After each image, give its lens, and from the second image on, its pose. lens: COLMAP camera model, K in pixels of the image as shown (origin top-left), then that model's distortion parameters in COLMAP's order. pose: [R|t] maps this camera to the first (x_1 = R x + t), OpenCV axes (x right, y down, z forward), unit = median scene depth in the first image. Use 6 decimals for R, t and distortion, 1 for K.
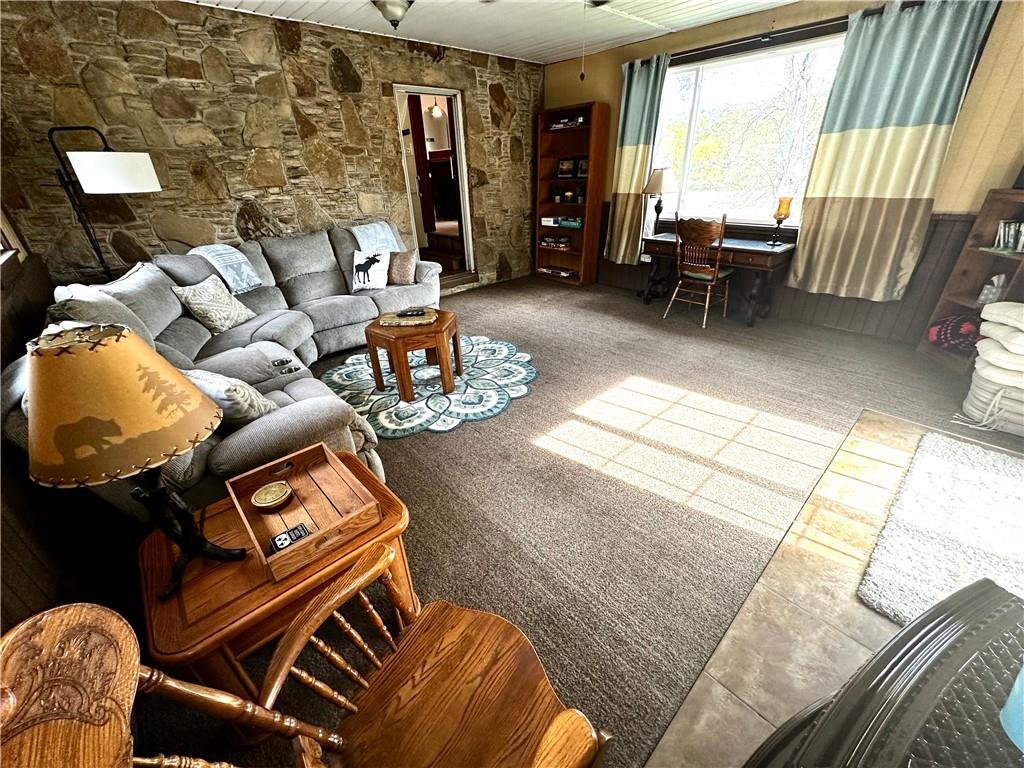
lens RADIAL K [[412.1, 0, 512.9], [0, 412.1, 386.9], [0, 0, 1]] dist [0.002014, 0.000243]
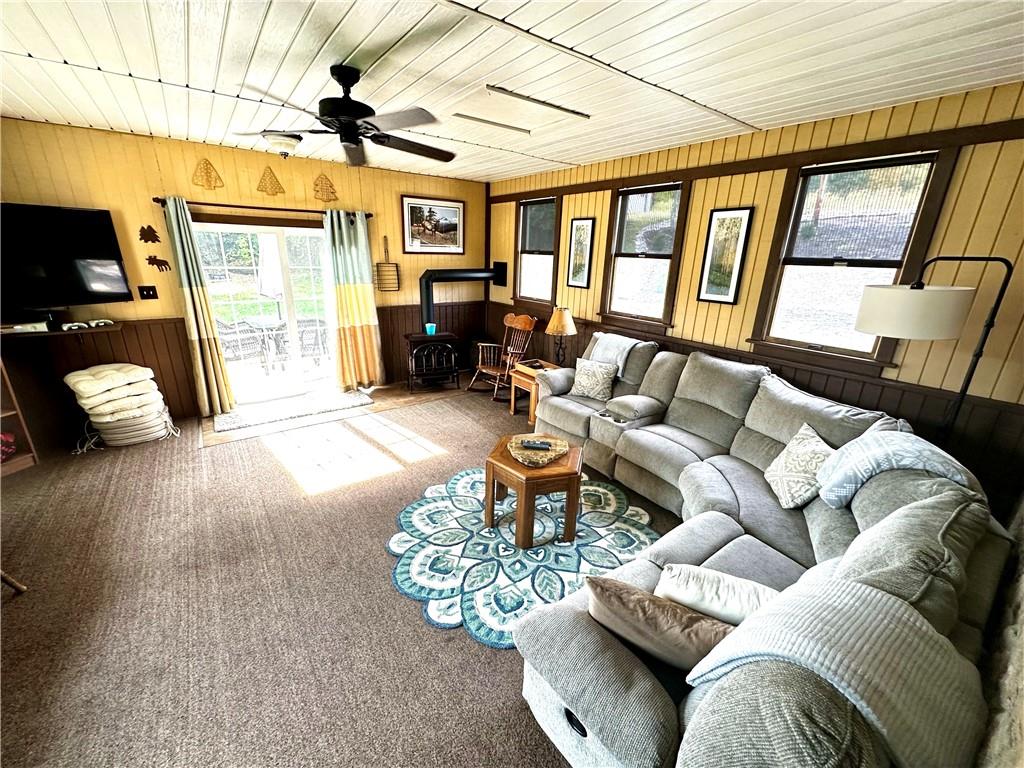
lens RADIAL K [[412.1, 0, 509.7], [0, 412.1, 384.9], [0, 0, 1]] dist [0.002014, 0.000243]
pose [[-0.993784, -0.027390, 0.107906, -0.257281], [0.058082, 0.699333, 0.712432, -0.837665], [-0.094976, 0.714271, -0.693395, 1.406020]]
